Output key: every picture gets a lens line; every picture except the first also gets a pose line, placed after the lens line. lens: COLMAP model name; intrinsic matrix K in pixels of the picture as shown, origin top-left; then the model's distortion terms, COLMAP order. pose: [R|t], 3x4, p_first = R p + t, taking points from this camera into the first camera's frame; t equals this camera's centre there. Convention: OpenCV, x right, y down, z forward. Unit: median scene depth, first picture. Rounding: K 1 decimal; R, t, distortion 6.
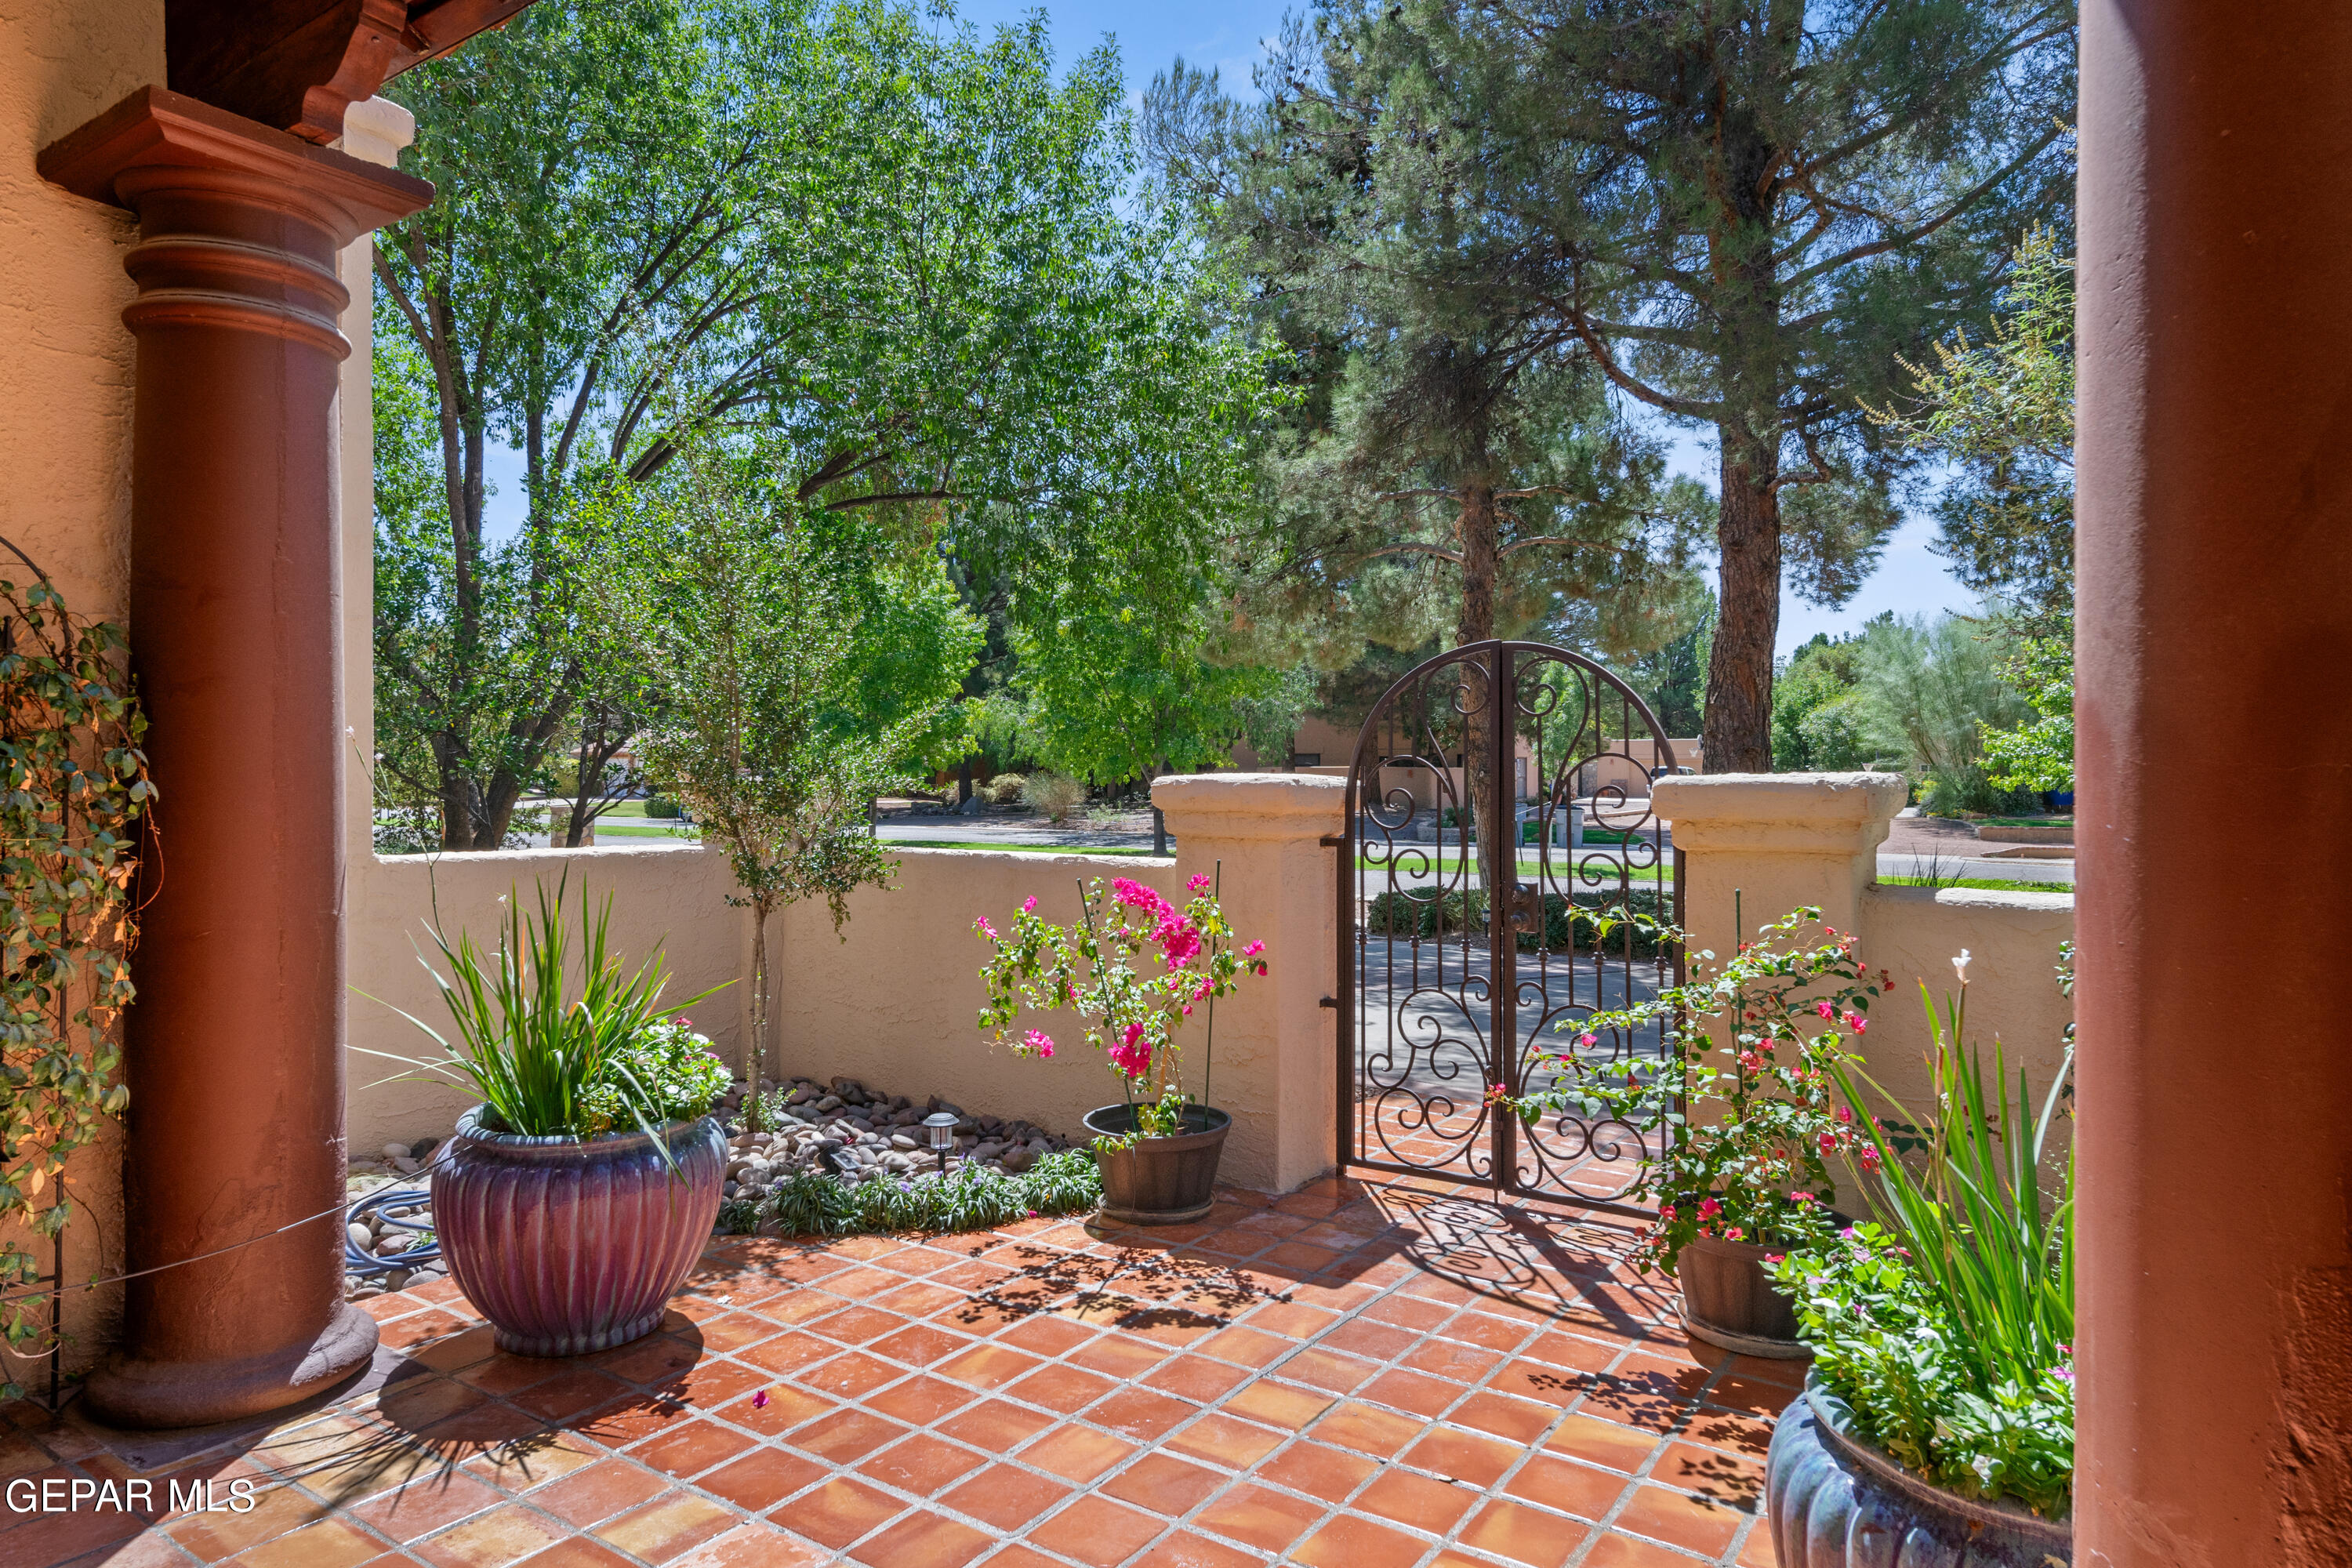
lens RADIAL K [[1412.8, 0, 1175.9], [0, 1412.8, 764.6], [0, 0, 1]] dist [0.016869, 0.000169]
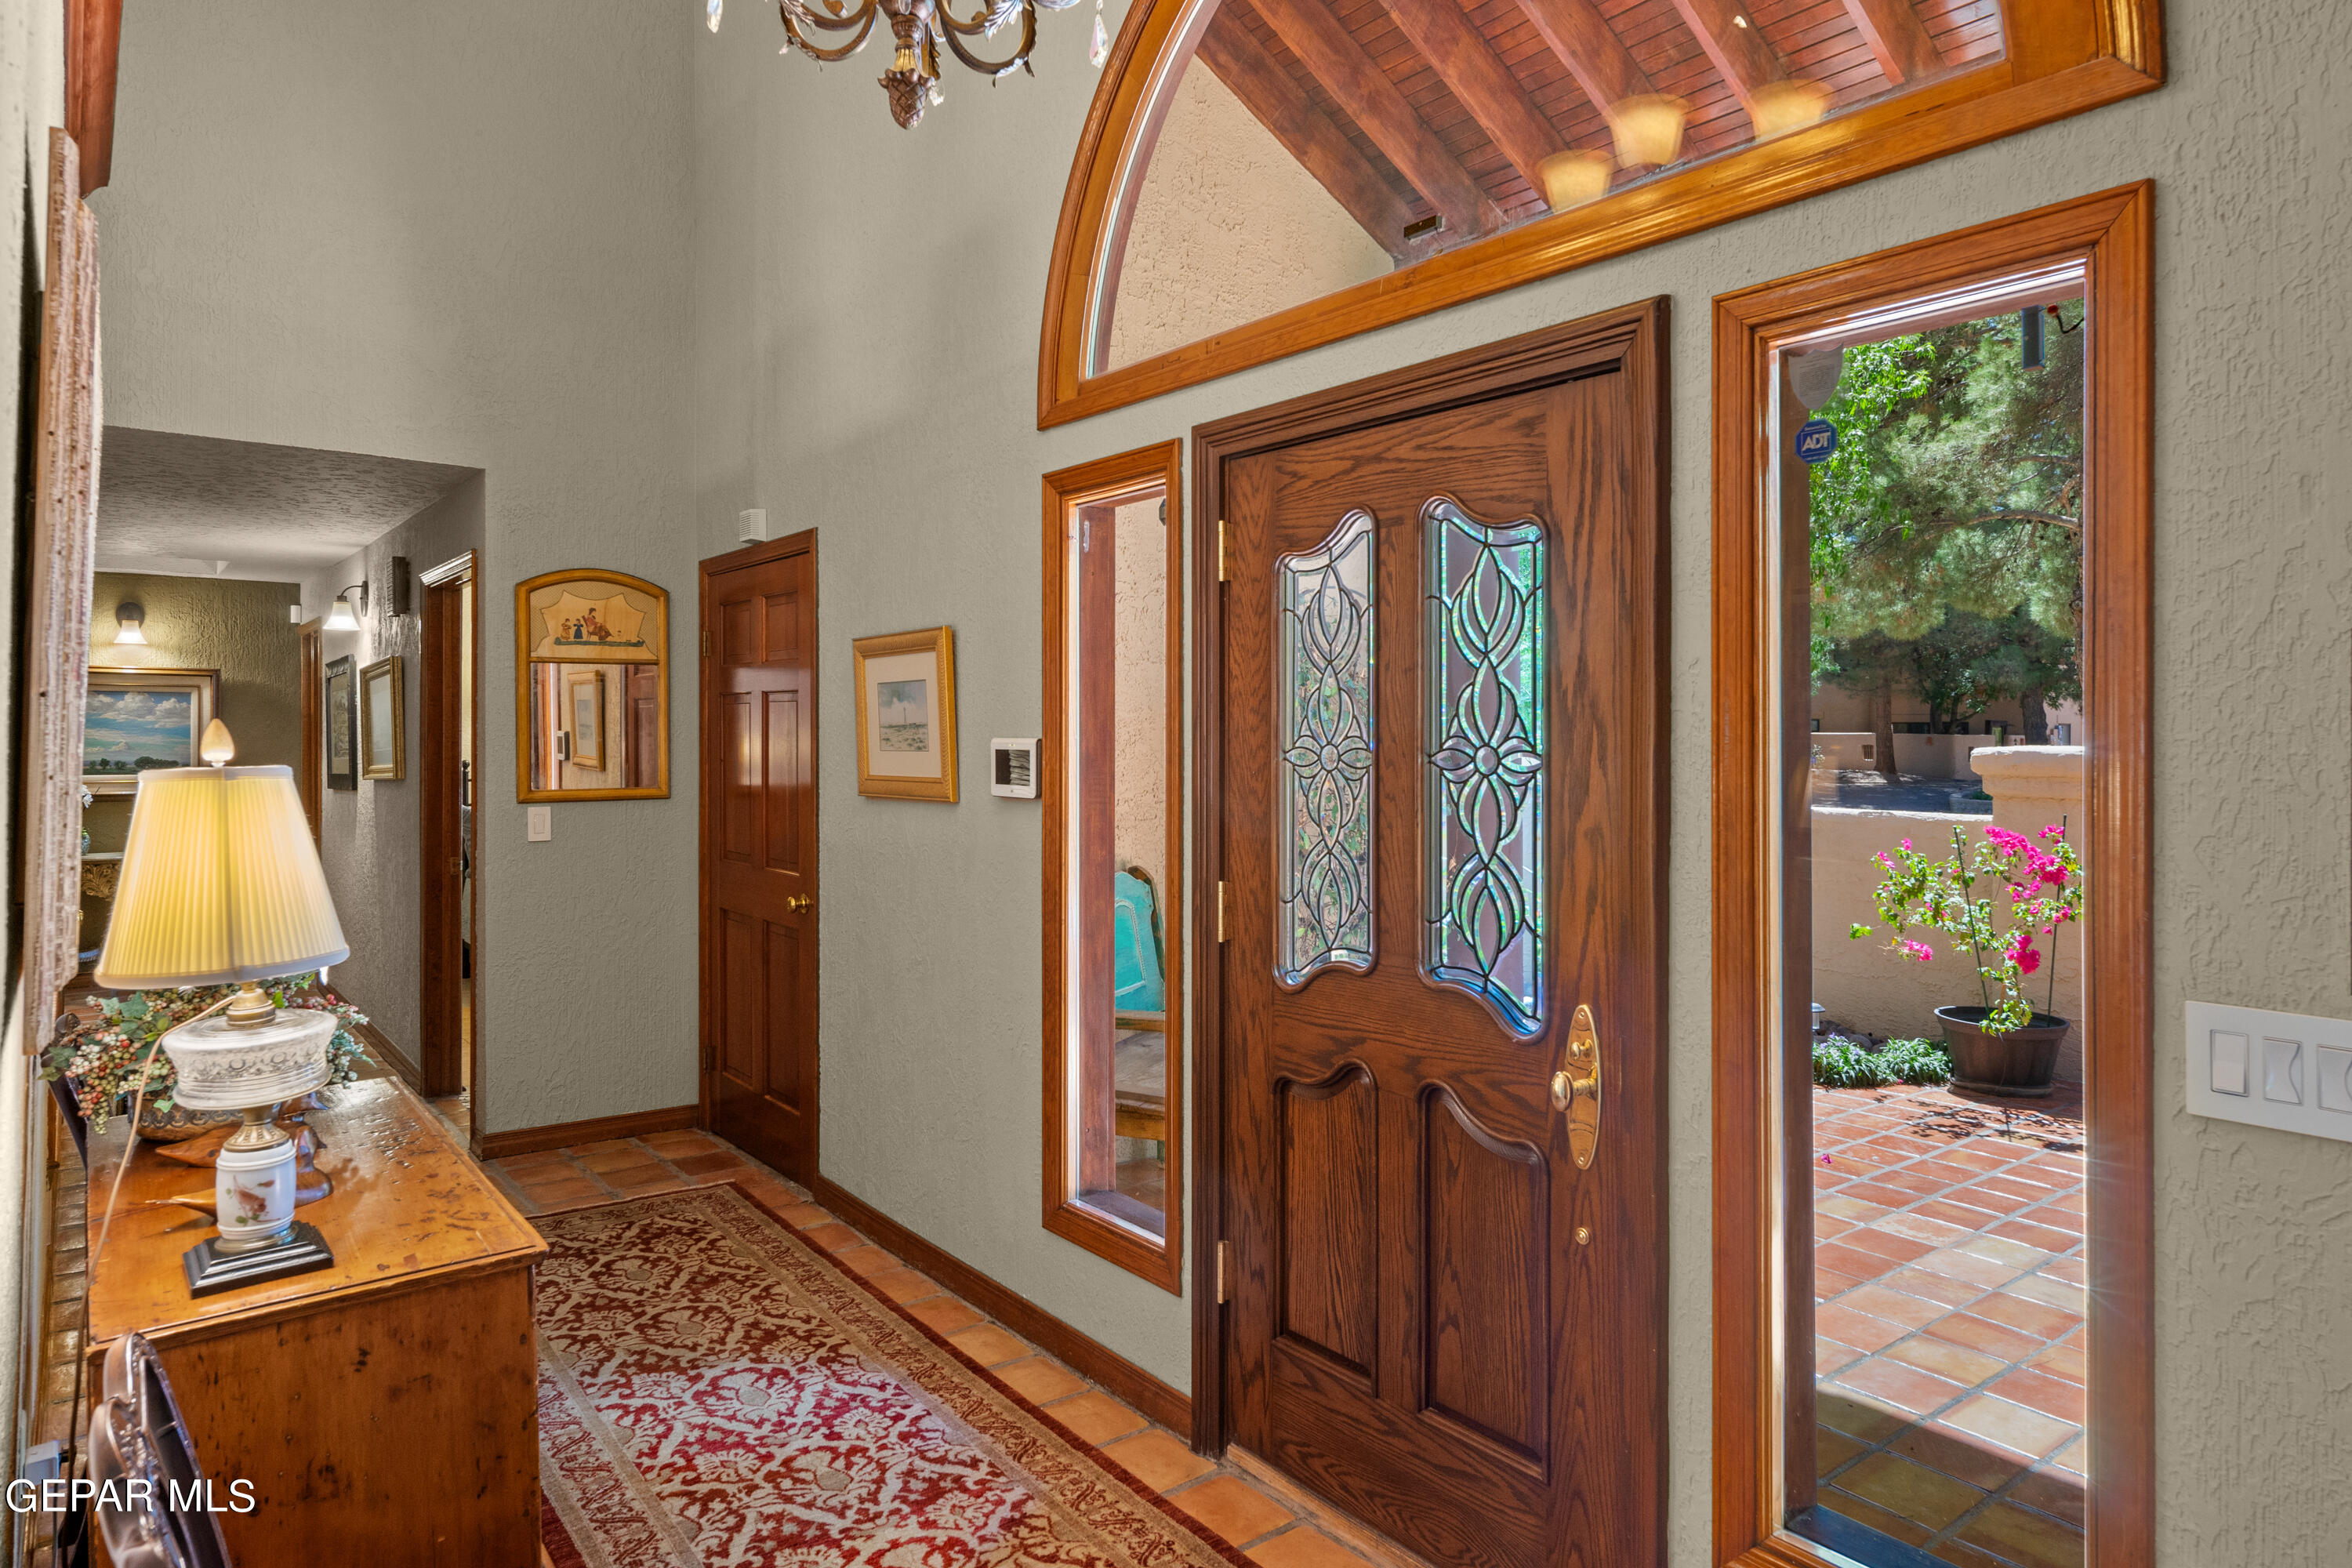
lens RADIAL K [[1412.8, 0, 1175.9], [0, 1412.8, 764.6], [0, 0, 1]] dist [0.016869, 0.000169]
pose [[0.956915, -0.001071, -0.290365, -0.147234], [0.007578, 0.999745, 0.021285, -0.004032], [0.290268, -0.022569, 0.956679, -0.183610]]
